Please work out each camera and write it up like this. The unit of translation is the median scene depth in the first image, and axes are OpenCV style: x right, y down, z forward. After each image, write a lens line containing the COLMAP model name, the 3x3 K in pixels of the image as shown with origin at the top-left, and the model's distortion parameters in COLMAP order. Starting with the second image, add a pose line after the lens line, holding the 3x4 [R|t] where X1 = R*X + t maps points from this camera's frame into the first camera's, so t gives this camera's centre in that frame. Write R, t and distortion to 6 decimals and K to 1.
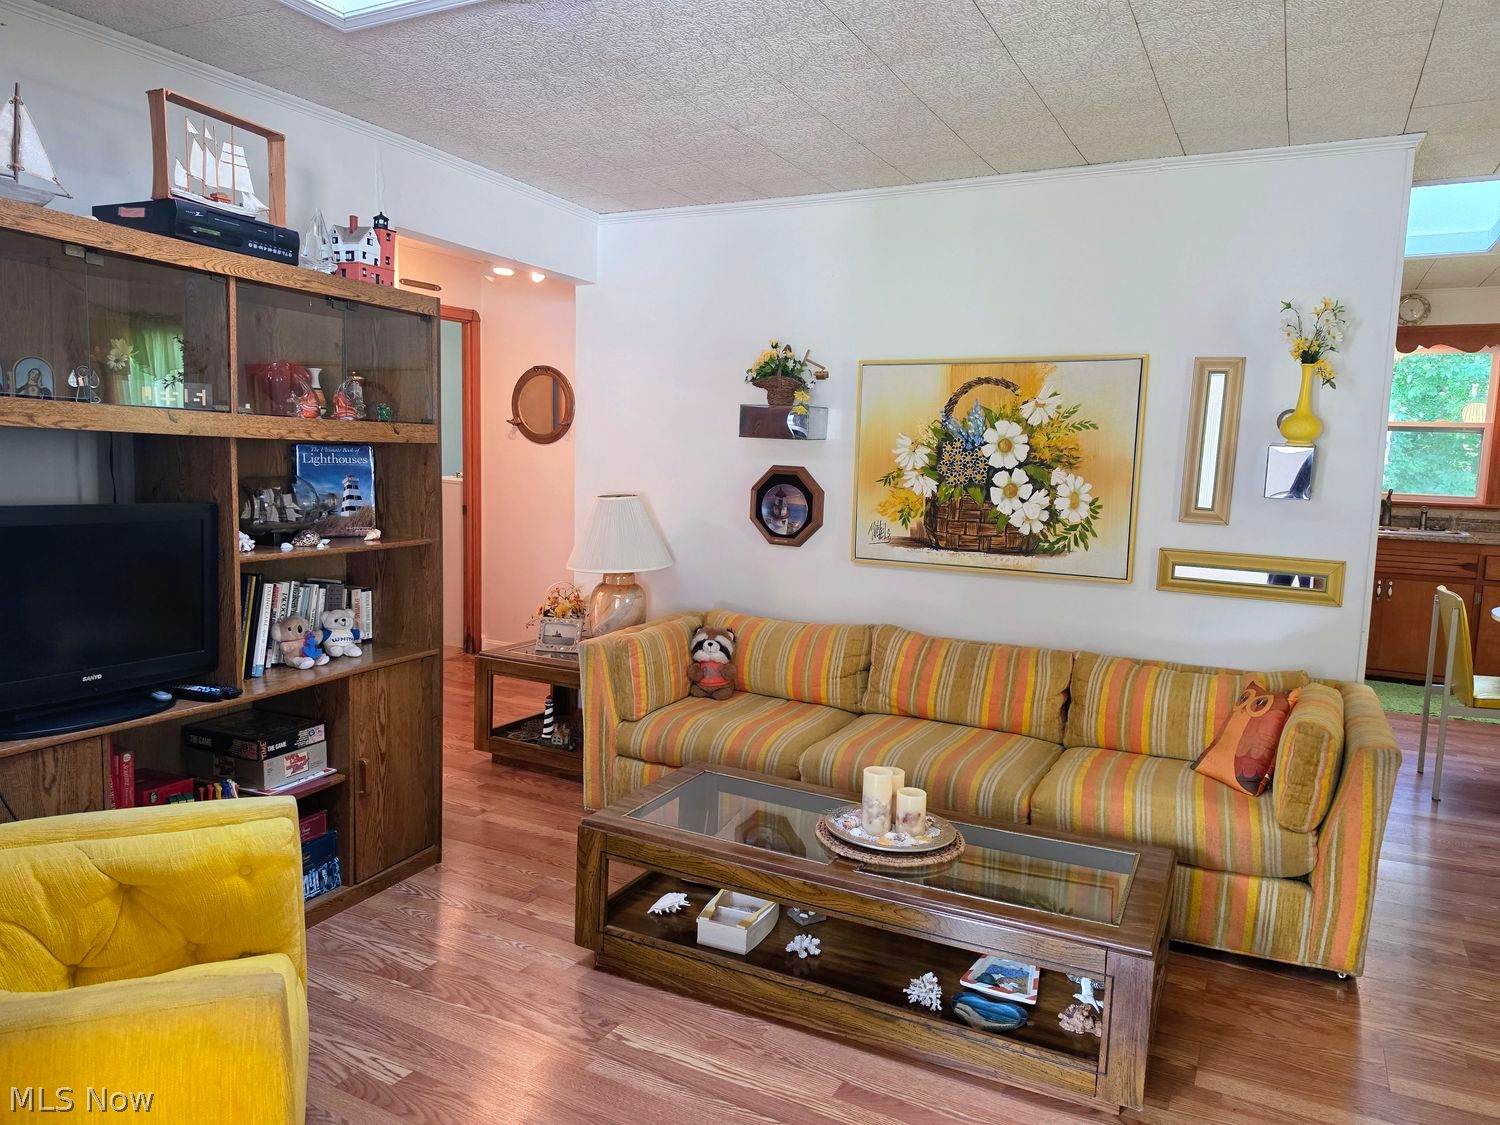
lens RADIAL K [[1036.1, 0, 739.9], [0, 1036.1, 559.9], [0, 0, 1]] dist [0.036114, -0.032328]
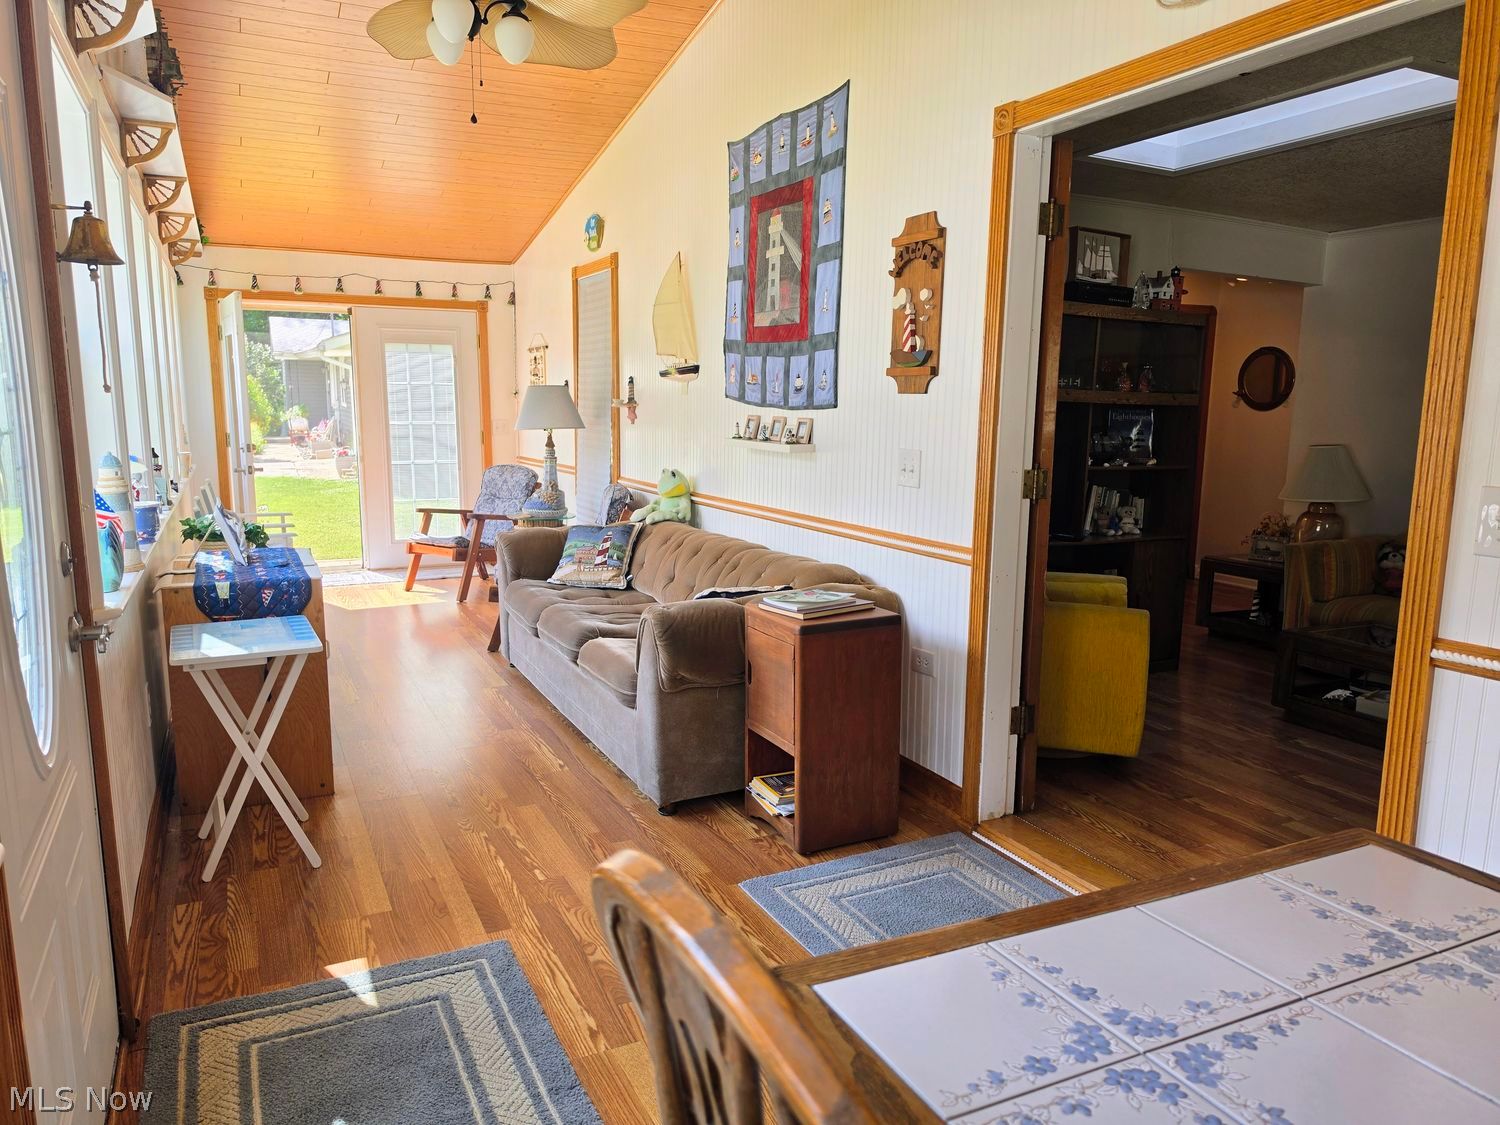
lens RADIAL K [[1036.1, 0, 743.3], [0, 1036.1, 560.9], [0, 0, 1]] dist [0.036114, -0.032328]
pose [[0.805802, 0.072809, -0.587692, 0.109327], [-0.060513, 0.997342, 0.040590, 0.106435], [0.589085, 0.002855, 0.808066, -0.728619]]
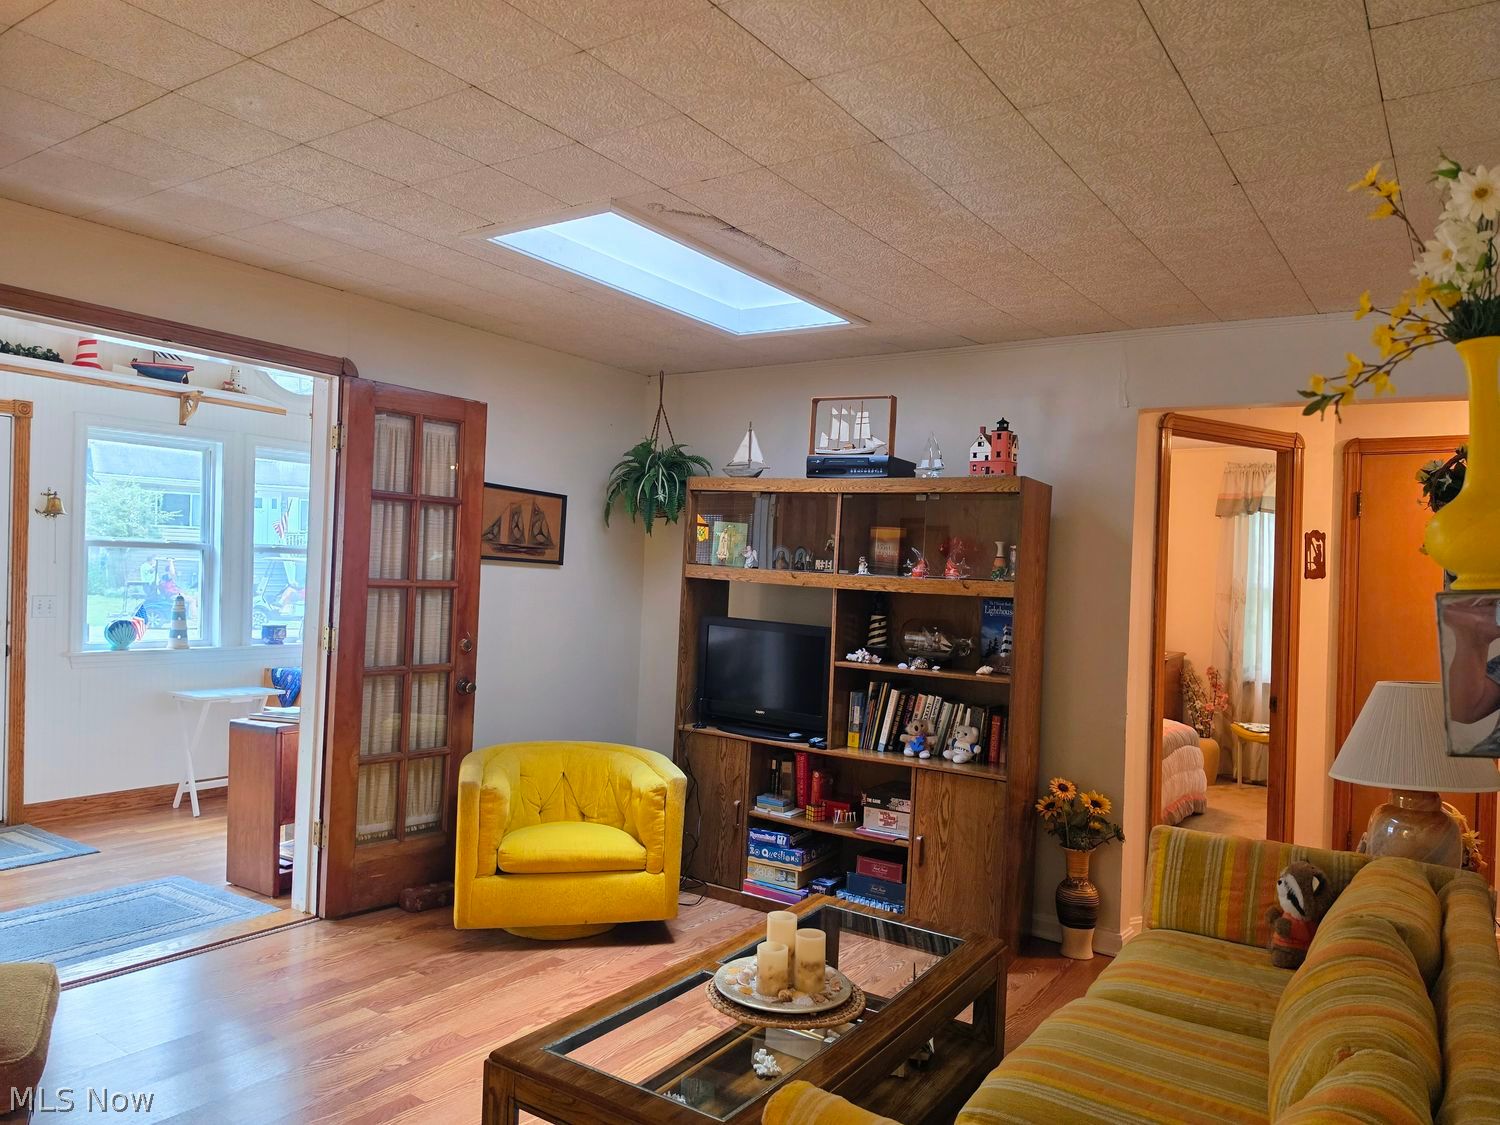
lens RADIAL K [[1036.1, 0, 744.1], [0, 1036.1, 556.5], [0, 0, 1]] dist [0.036114, -0.032328]
pose [[-0.124923, -0.045072, -0.991142, 0.926659], [-0.152603, 0.987954, -0.025693, -0.083688], [0.980360, 0.148042, -0.130296, 0.863795]]
